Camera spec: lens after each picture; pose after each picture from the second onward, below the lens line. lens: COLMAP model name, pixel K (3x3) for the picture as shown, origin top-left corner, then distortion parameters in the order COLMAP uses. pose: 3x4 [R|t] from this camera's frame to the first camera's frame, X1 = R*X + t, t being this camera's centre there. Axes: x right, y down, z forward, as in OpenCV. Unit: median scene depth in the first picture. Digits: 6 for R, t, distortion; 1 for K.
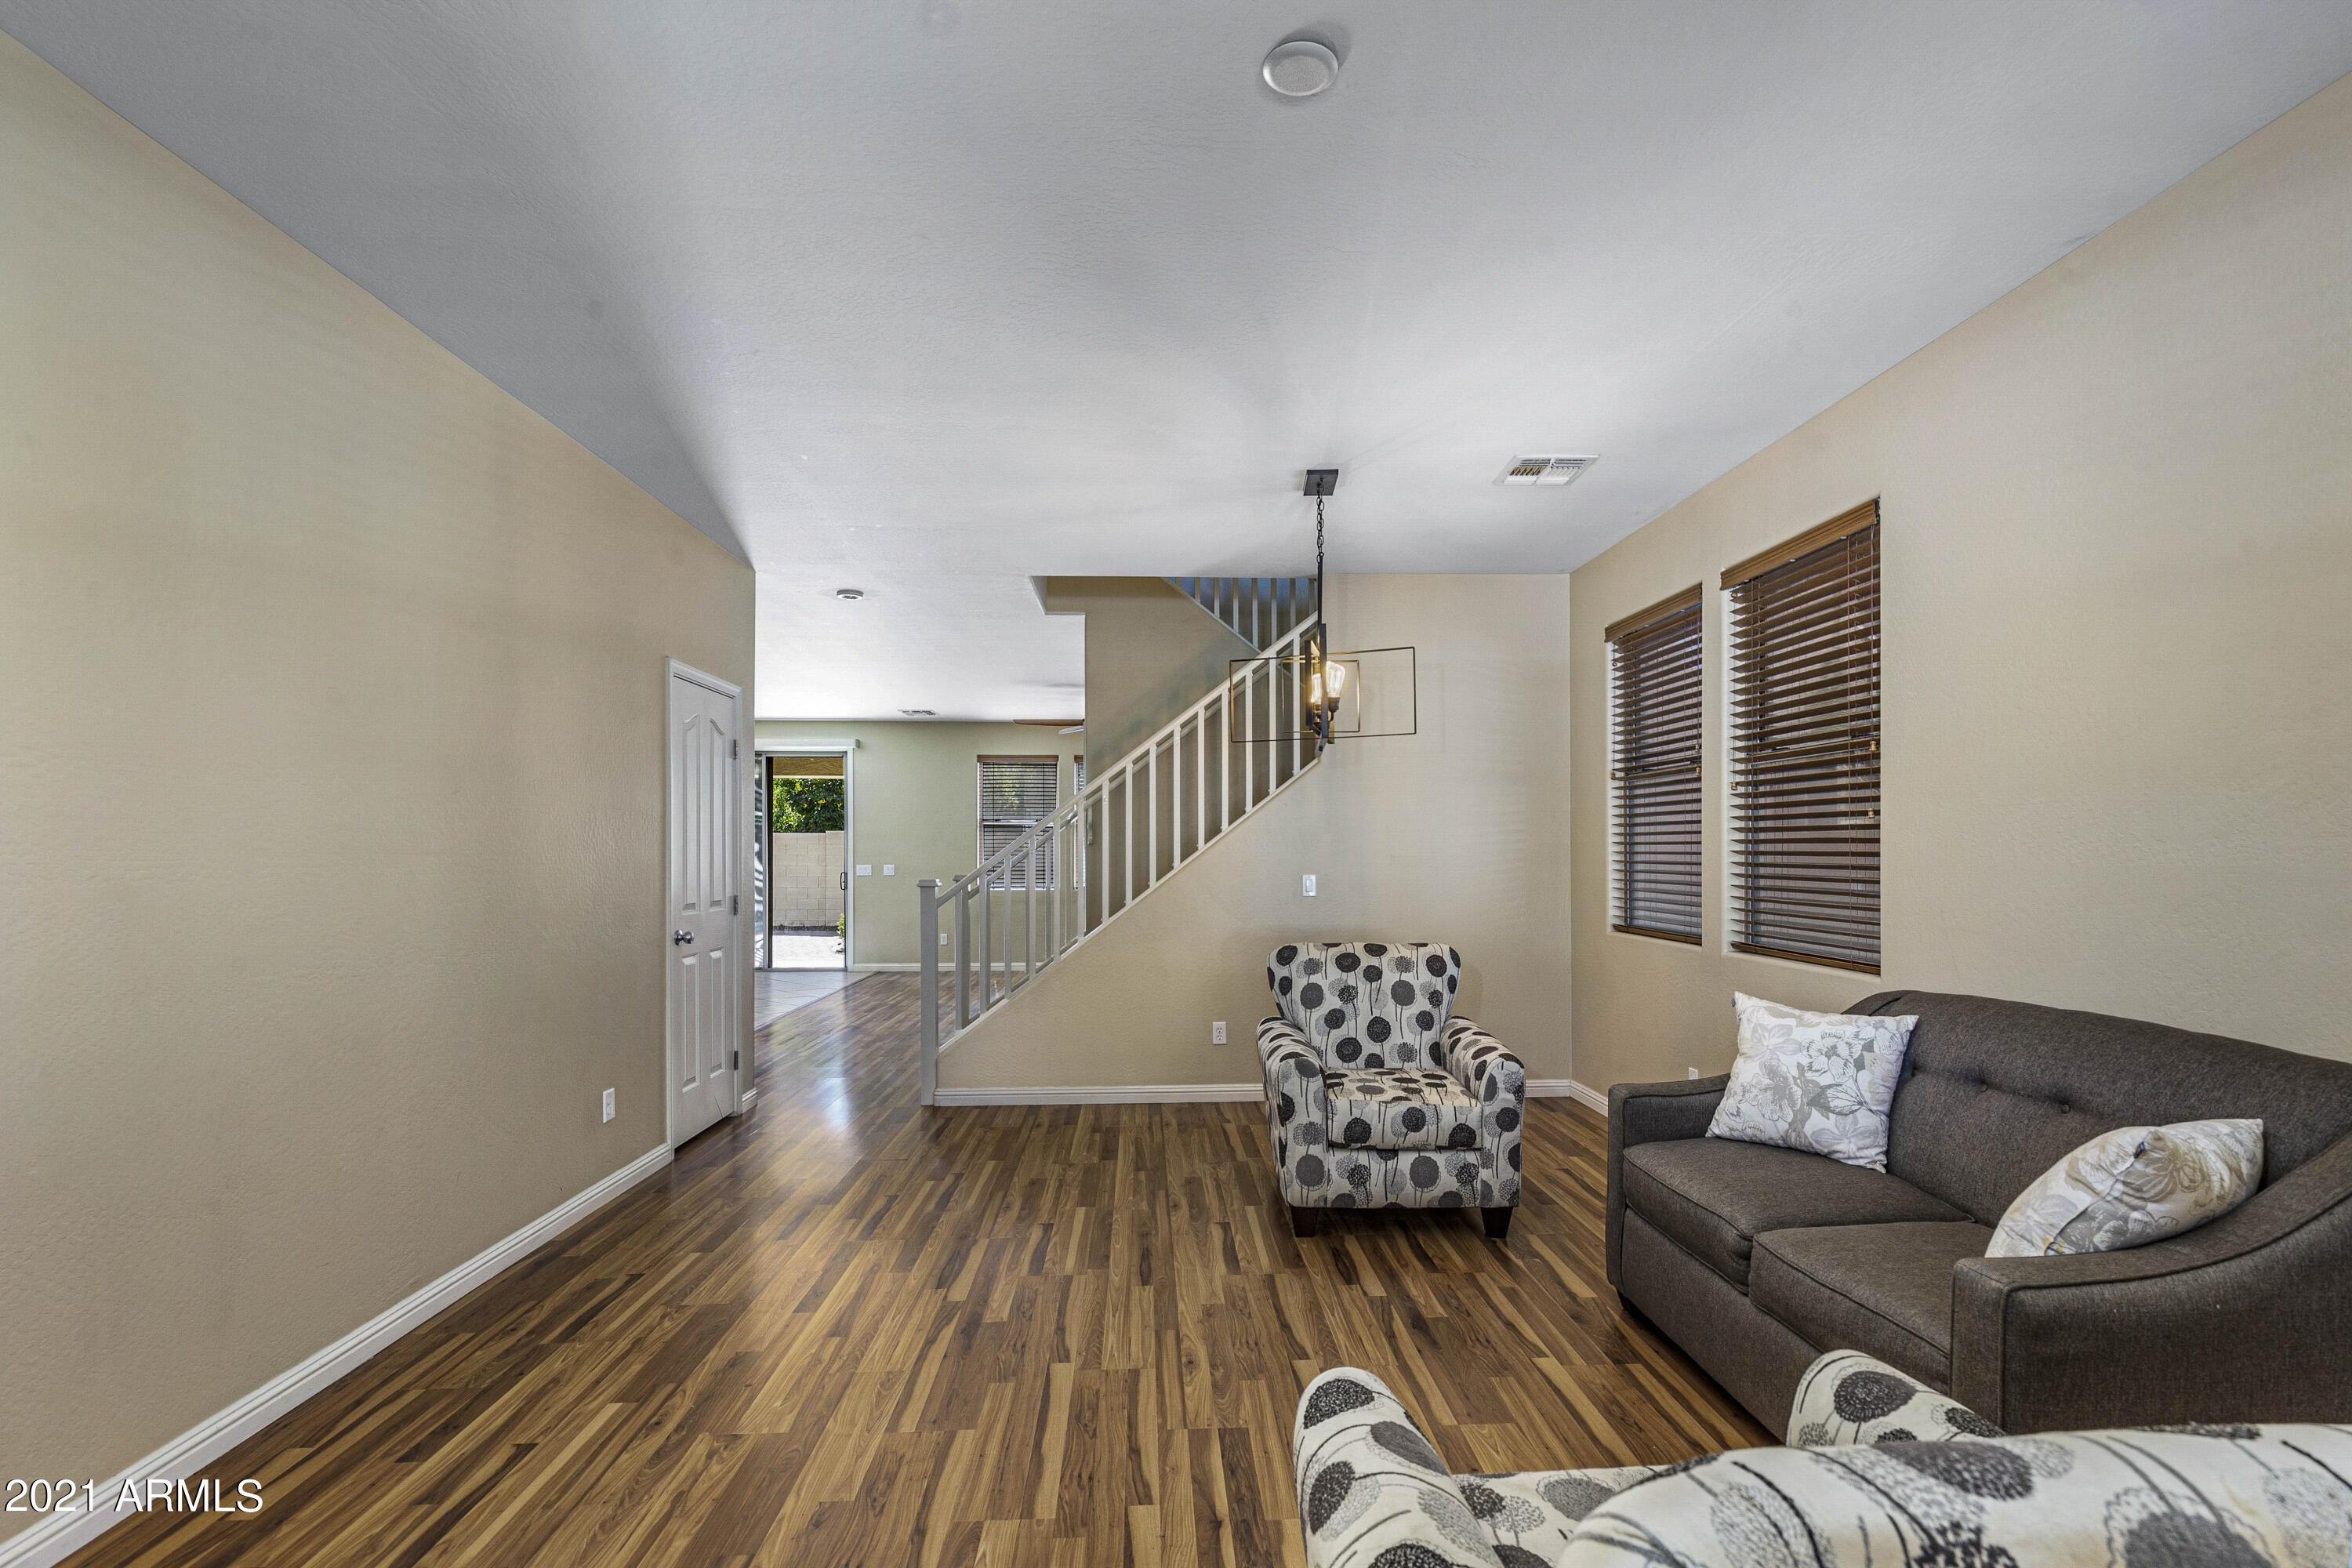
lens RADIAL K [[1060.6, 0, 1206.4], [0, 1060.6, 847.8], [0, 0, 1]] dist [0.012406, -0.003709]
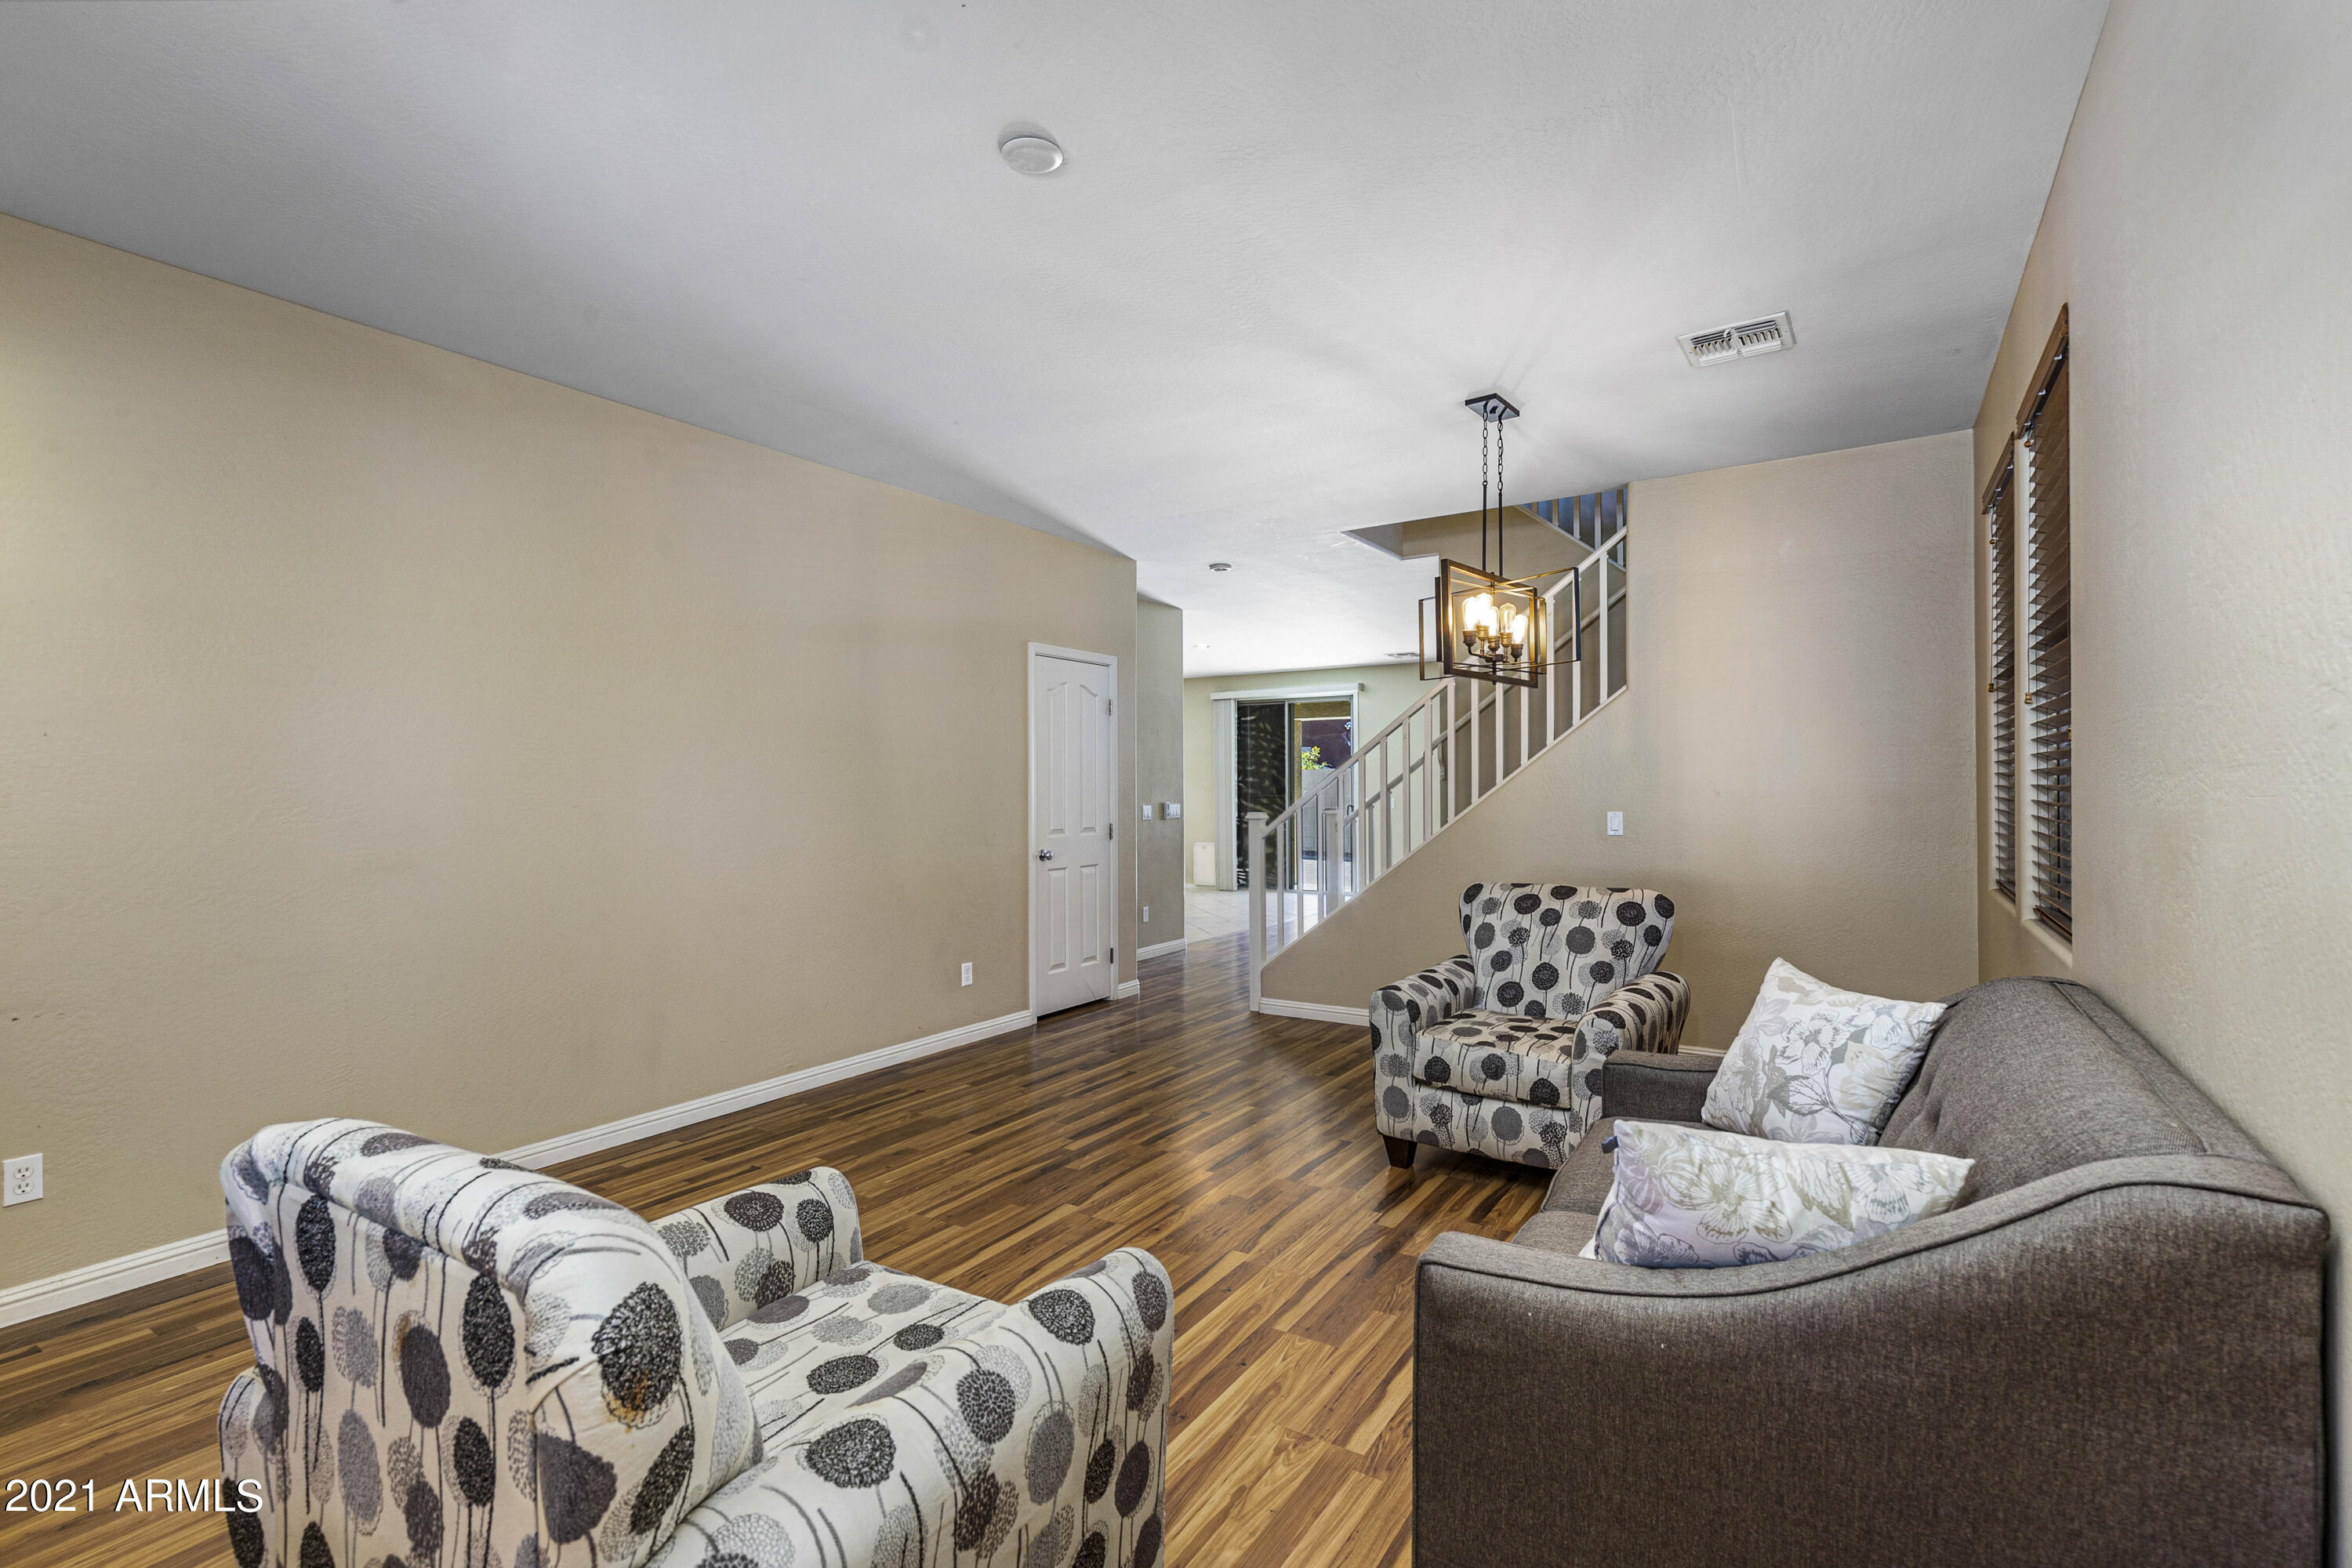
lens RADIAL K [[1056.6, 0, 1195.9], [0, 1056.6, 779.1], [0, 0, 1]] dist [0.003473, 0.000290]
pose [[0.818690, -0.008062, -0.574179, 0.524536], [0.007002, 0.999967, -0.004057, -0.002994], [0.574193, -0.000699, 0.818719, 0.059659]]
